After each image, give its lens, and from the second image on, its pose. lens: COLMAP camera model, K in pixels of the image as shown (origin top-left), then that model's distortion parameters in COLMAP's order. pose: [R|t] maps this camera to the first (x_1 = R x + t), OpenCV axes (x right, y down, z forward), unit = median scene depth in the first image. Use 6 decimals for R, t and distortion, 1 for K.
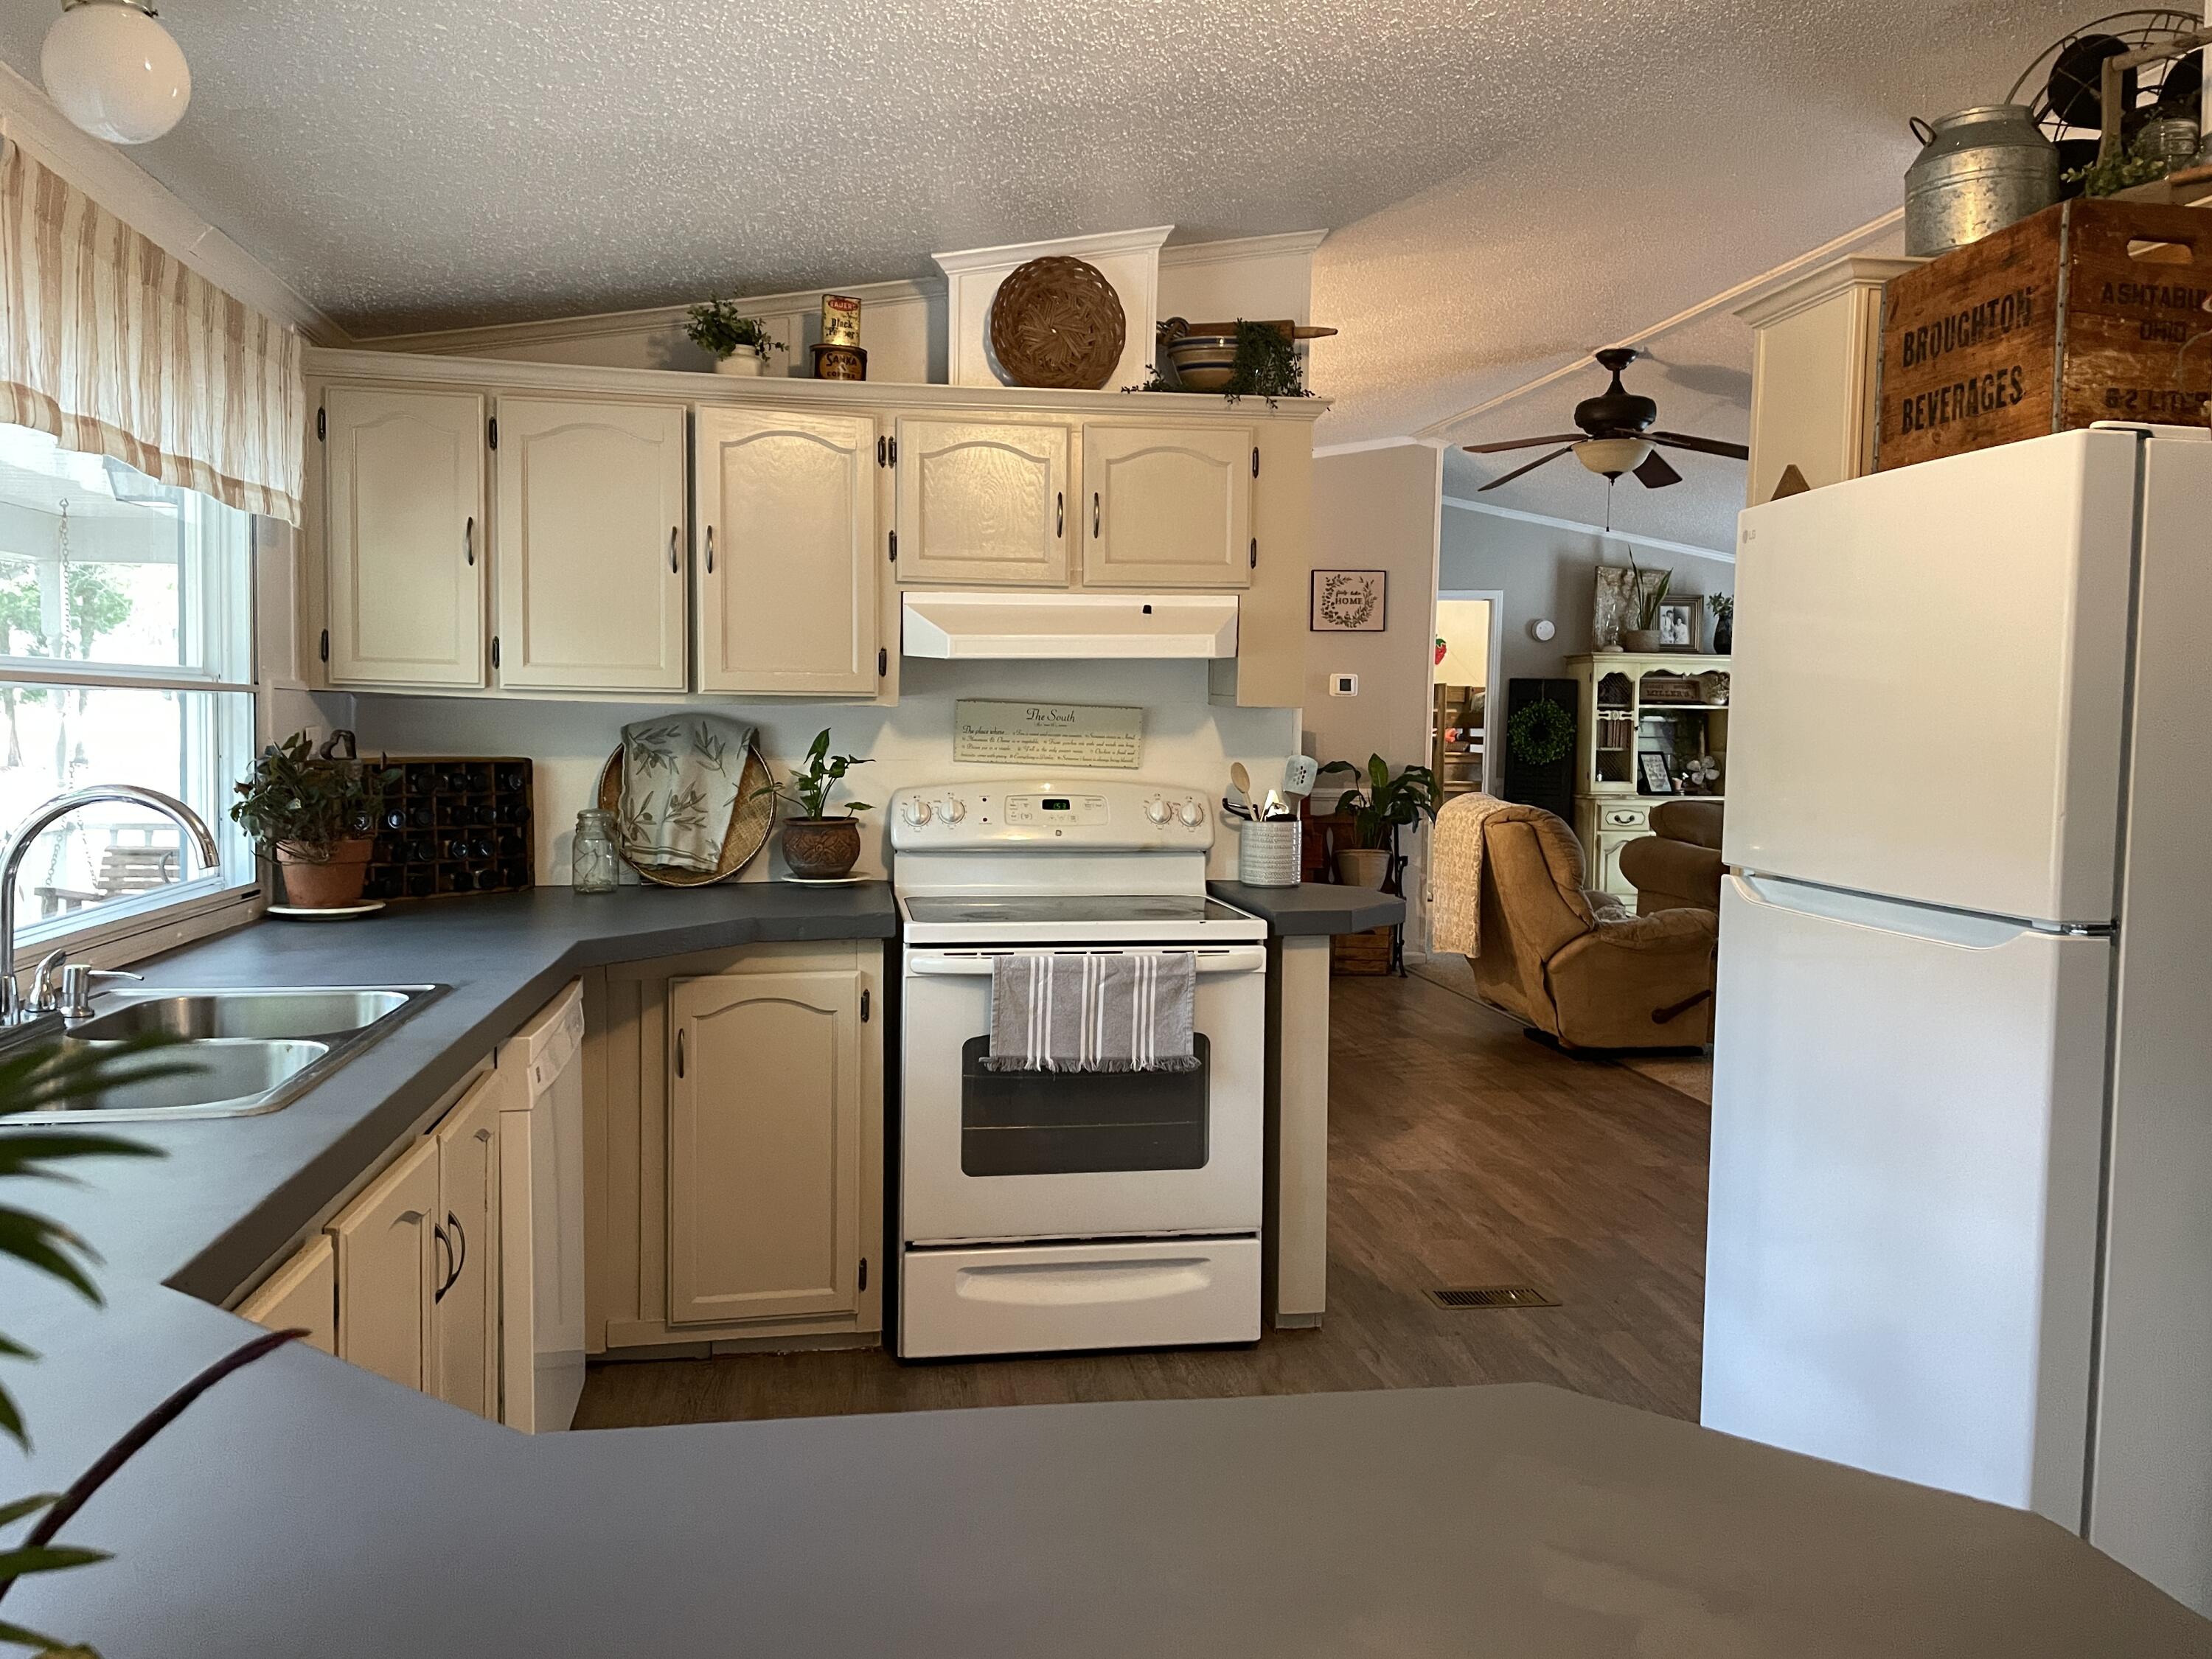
lens RADIAL K [[1702.5, 0, 1101.9], [0, 1702.5, 821.9], [0, 0, 1]] dist [0.075250, -0.070439]
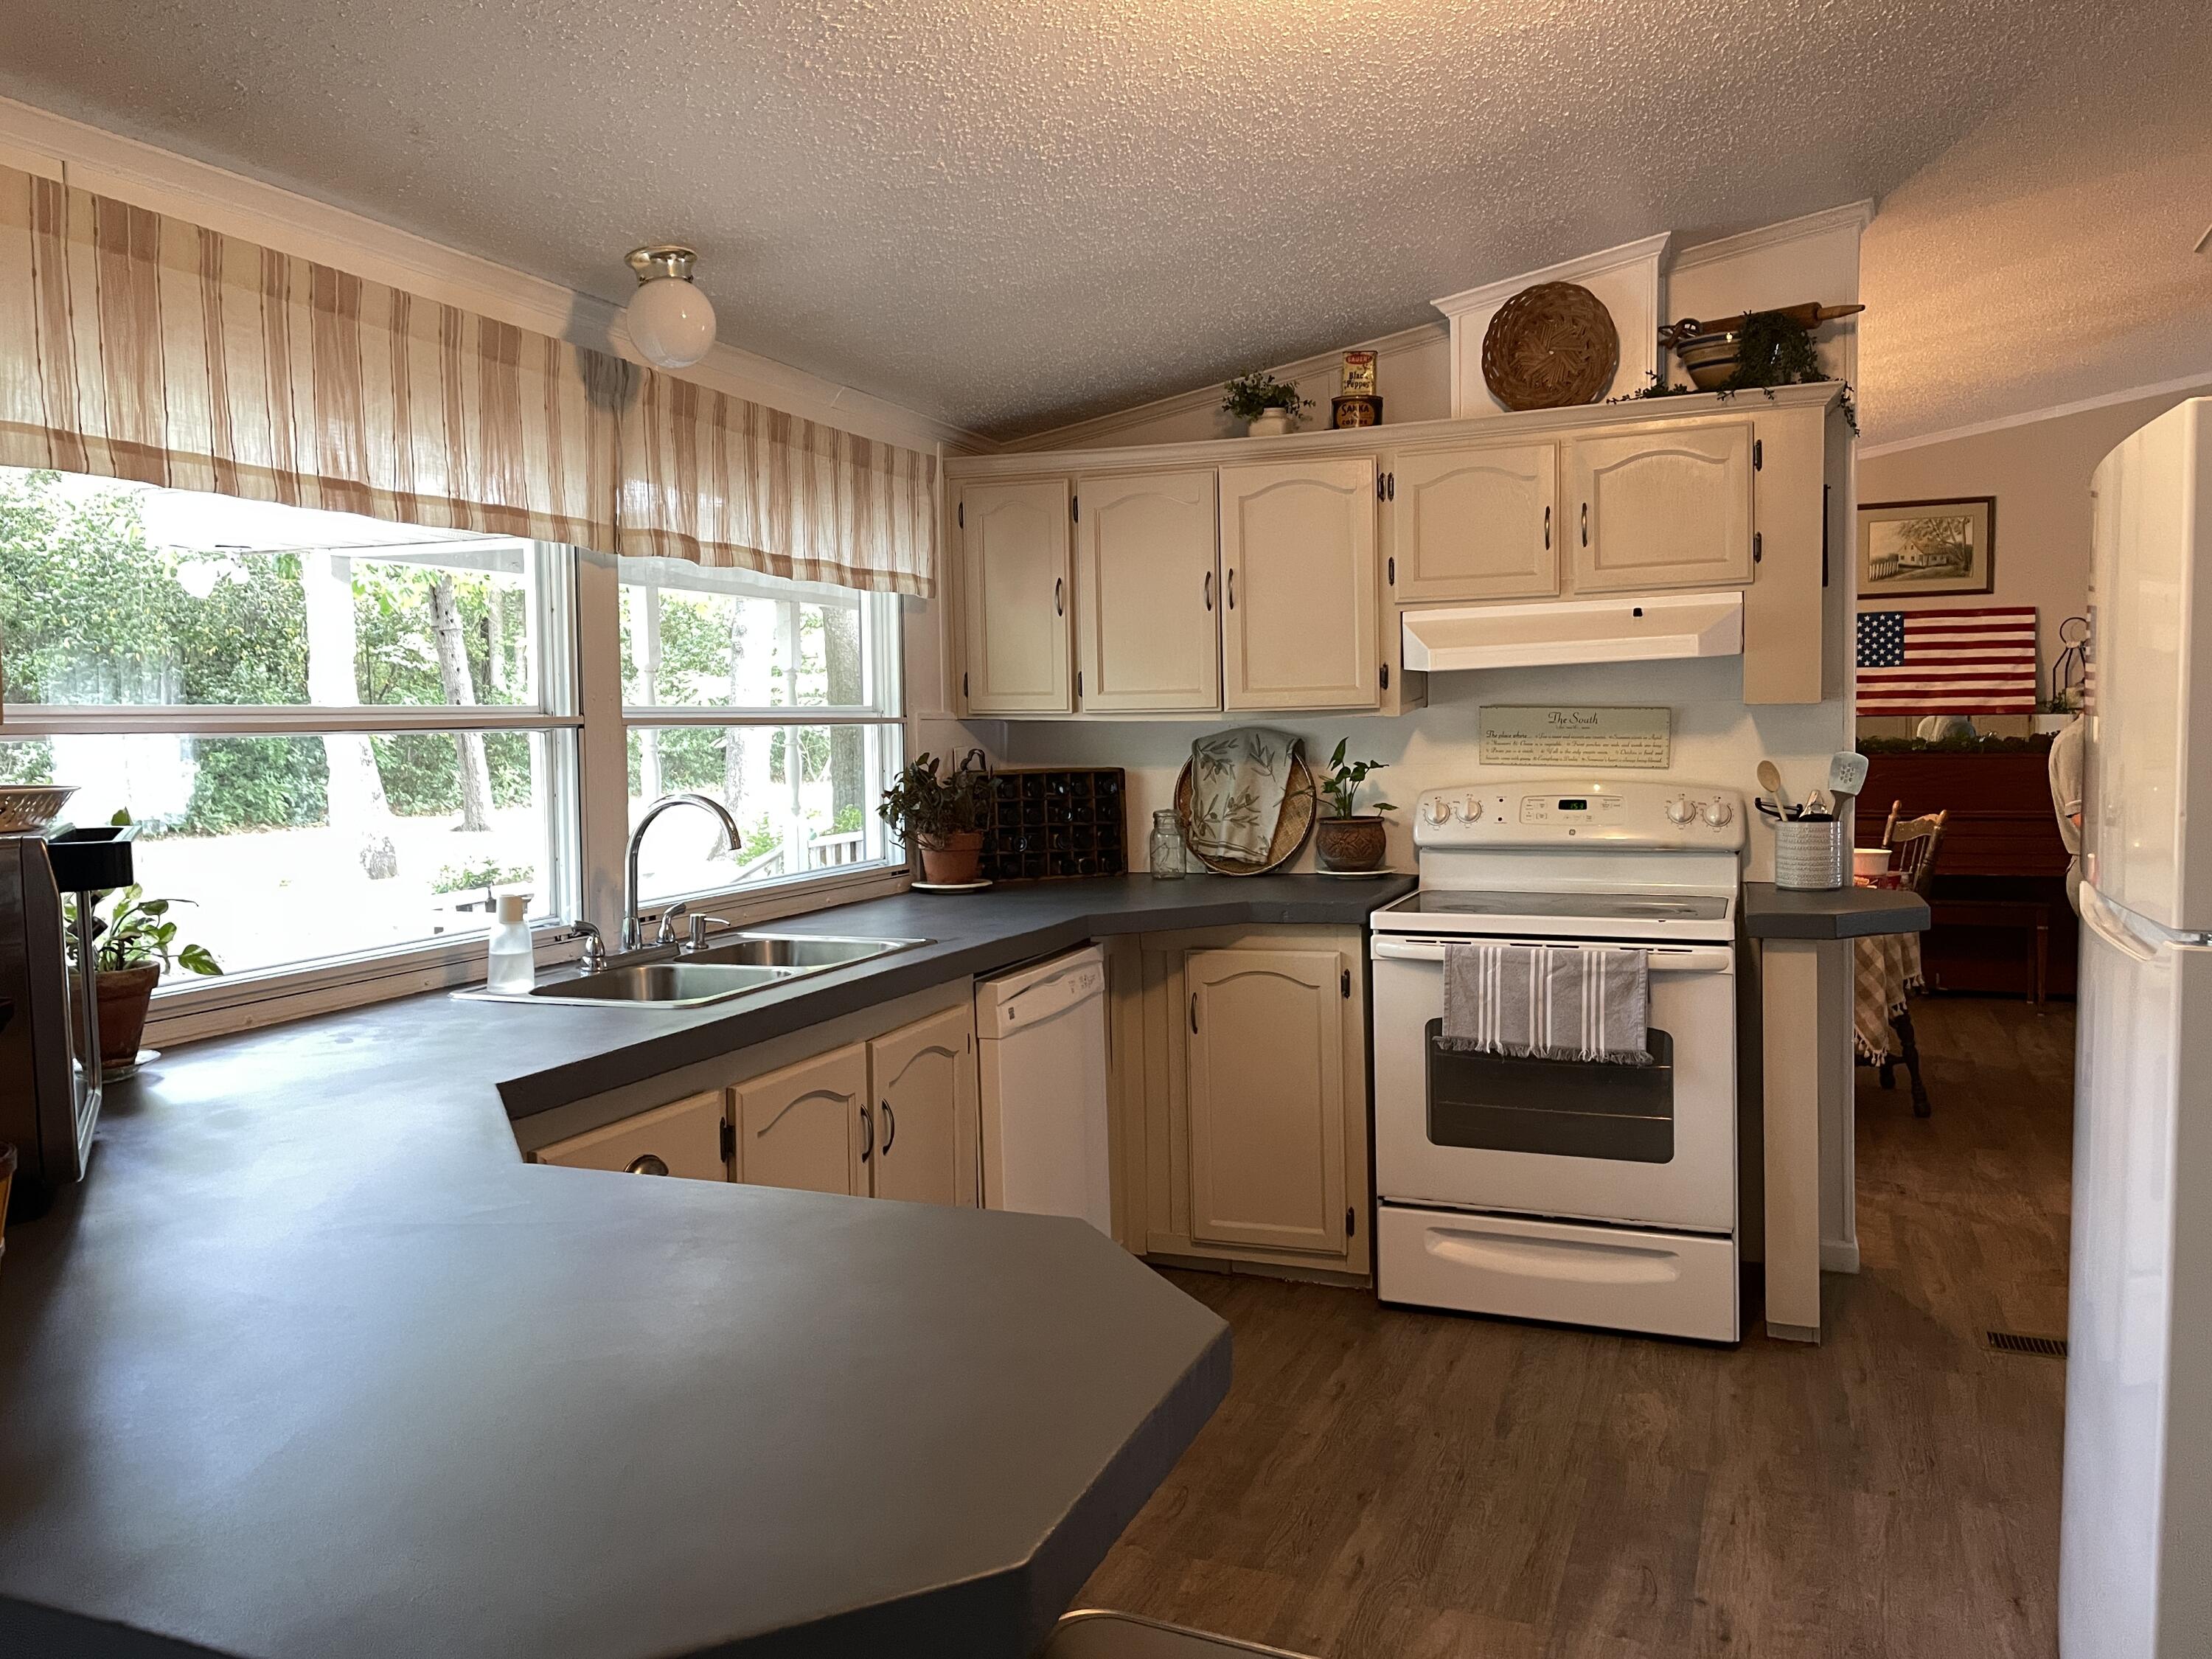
lens RADIAL K [[1702.5, 0, 1121.4], [0, 1702.5, 830.7], [0, 0, 1]] dist [0.075250, -0.070439]
pose [[0.851909, 0.006069, -0.523654, 0.312908], [-0.002296, 0.999967, 0.007855, -0.001881], [0.523684, -0.005489, 0.851895, -0.037479]]
